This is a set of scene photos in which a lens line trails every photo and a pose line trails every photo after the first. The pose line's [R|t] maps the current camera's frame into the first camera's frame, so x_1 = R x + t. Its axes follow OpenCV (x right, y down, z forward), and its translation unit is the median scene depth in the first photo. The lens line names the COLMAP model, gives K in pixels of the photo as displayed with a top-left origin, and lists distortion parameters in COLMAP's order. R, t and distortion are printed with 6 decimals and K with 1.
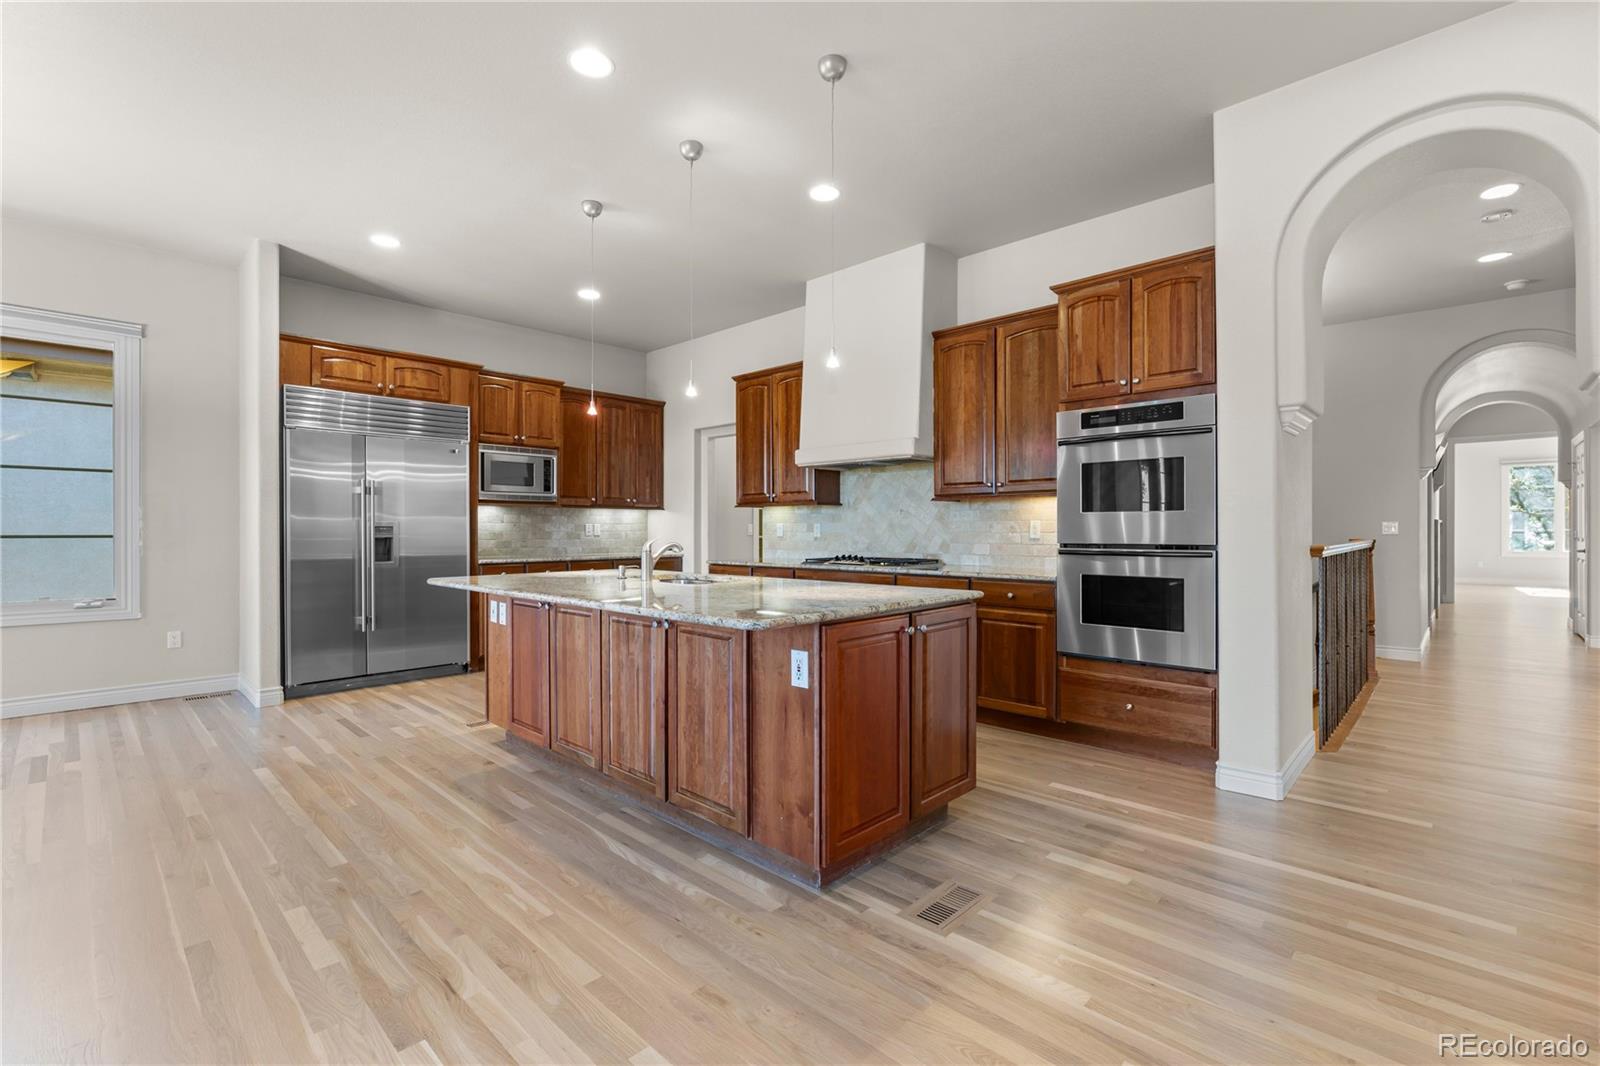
lens RADIAL K [[701.4, 0, 792.9], [0, 701.4, 532.3], [0, 0, 1]] dist [-0.011239, 0.002893]
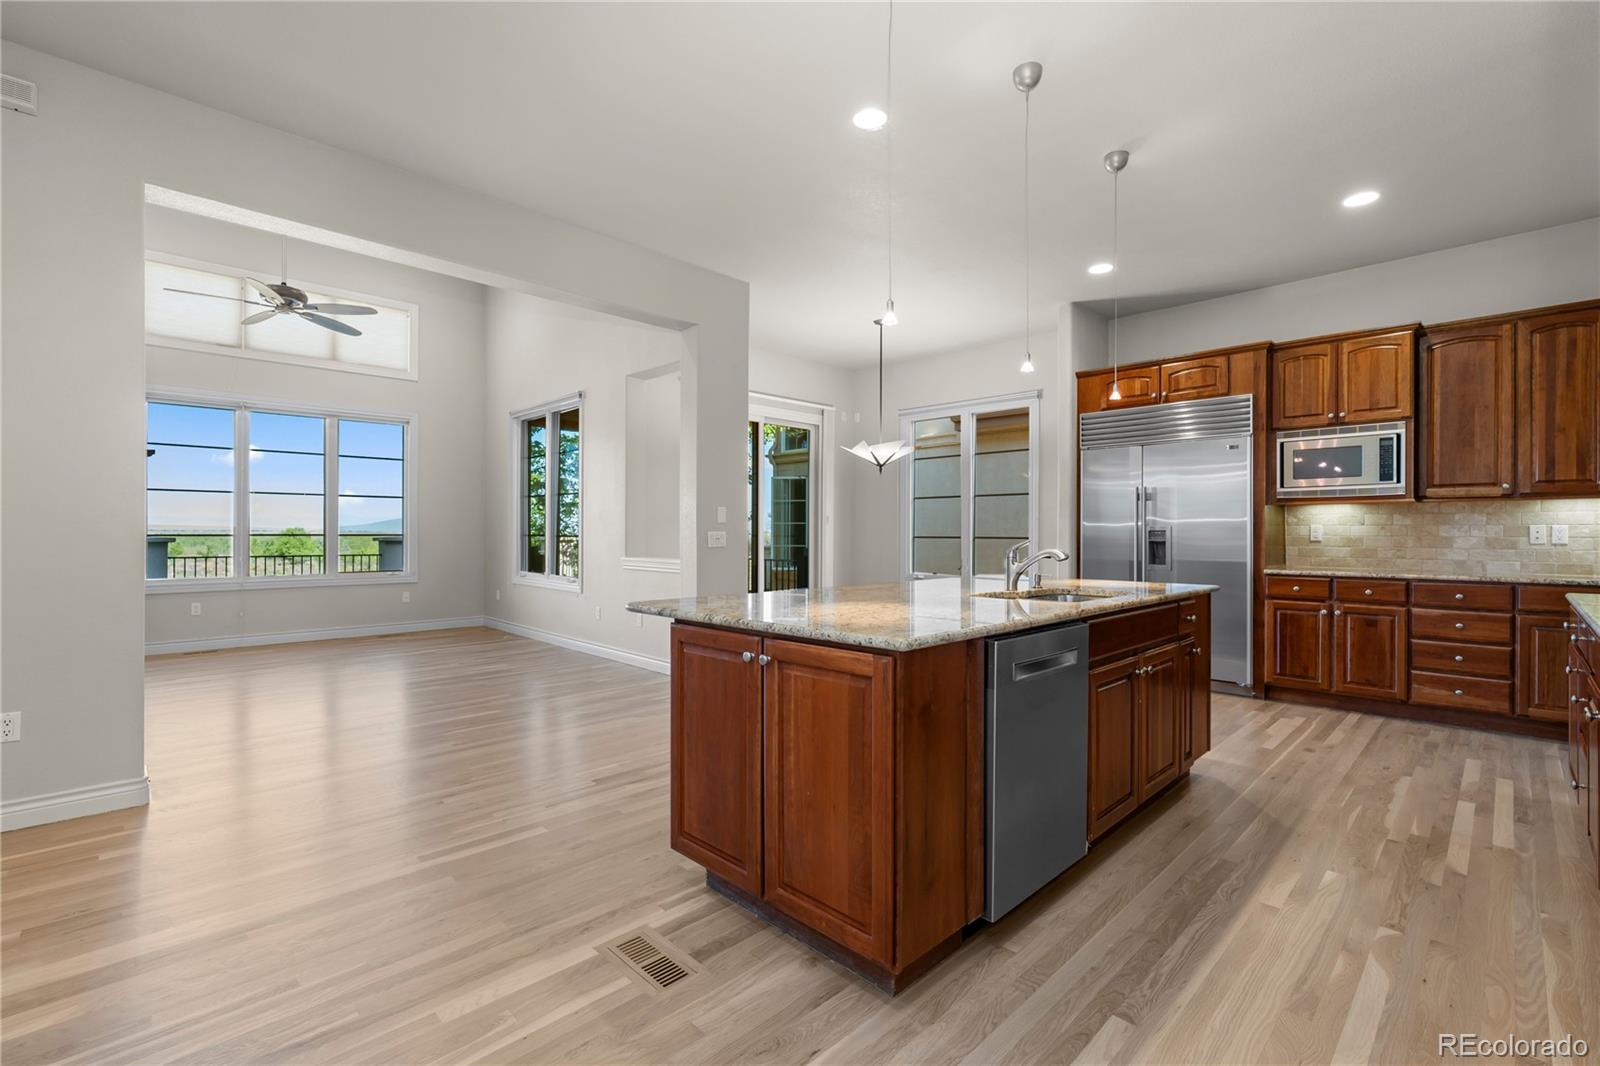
lens RADIAL K [[701.4, 0, 813.1], [0, 701.4, 534.6], [0, 0, 1]] dist [-0.011239, 0.002893]
pose [[-0.018575, 0.001686, -0.999826, 0.492428], [-0.005468, 0.999983, 0.001788, -0.001781], [0.999813, 0.005500, -0.018565, 0.547155]]
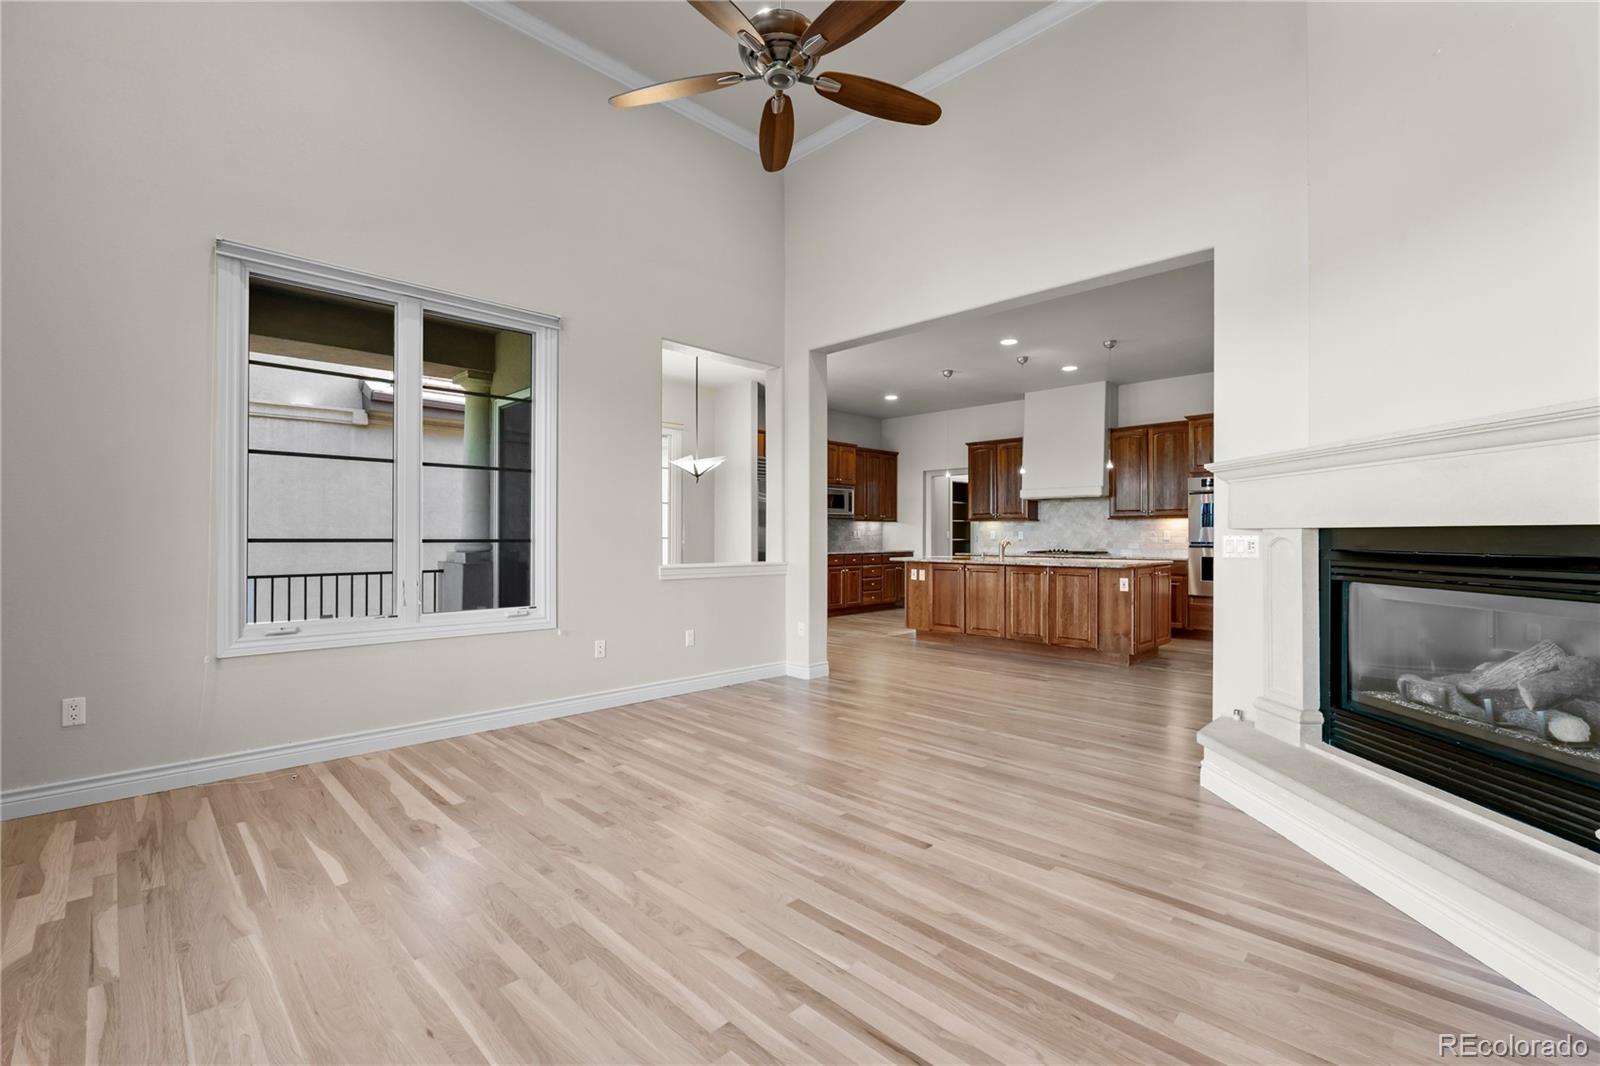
lens RADIAL K [[701.4, 0, 792.7], [0, 701.4, 535.1], [0, 0, 1]] dist [-0.011239, 0.002893]
pose [[0.999689, 0.001526, -0.024891, -0.576565], [-0.001597, 0.999995, -0.002838, 0.002562], [0.024886, 0.002877, 0.999686, -0.849262]]
